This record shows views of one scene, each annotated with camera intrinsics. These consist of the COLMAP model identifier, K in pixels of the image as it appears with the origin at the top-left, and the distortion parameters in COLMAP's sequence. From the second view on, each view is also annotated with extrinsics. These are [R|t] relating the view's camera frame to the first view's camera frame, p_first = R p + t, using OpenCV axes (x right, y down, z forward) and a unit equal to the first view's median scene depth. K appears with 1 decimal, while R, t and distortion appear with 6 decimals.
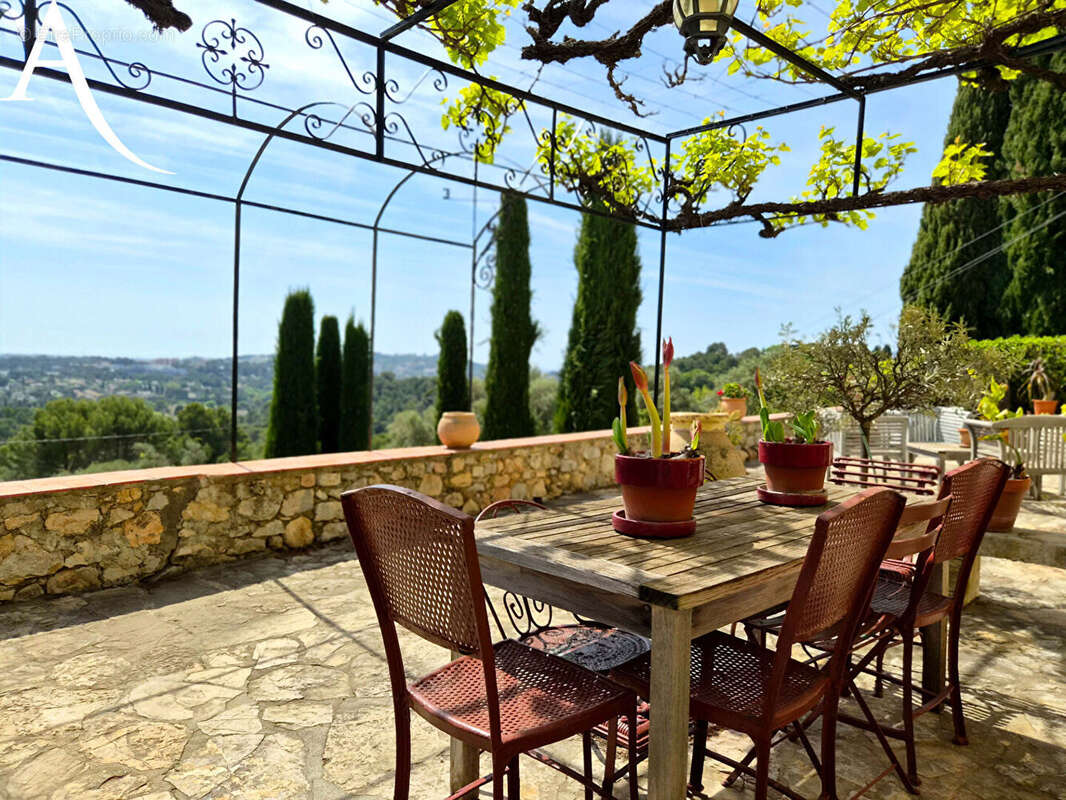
lens RADIAL K [[779.0, 0, 524.9], [0, 779.0, 393.8], [0, 0, 1]] dist [0.046260, -0.043381]
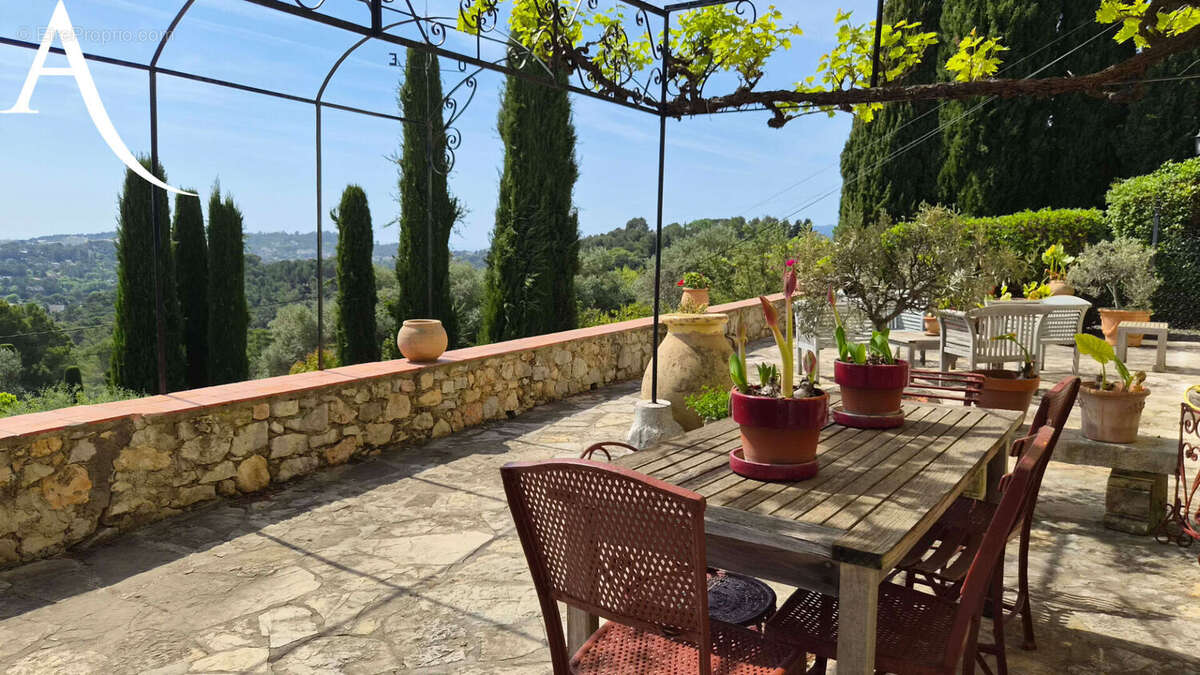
lens RADIAL K [[876.2, 0, 602.3], [0, 876.2, 338.8], [0, 0, 1]] dist [0.044219, -0.040693]
pose [[0.976562, -0.035831, 0.212234, -0.114444], [0.019765, 0.996808, 0.077347, -0.031560], [-0.214328, -0.071339, 0.974153, 0.008310]]
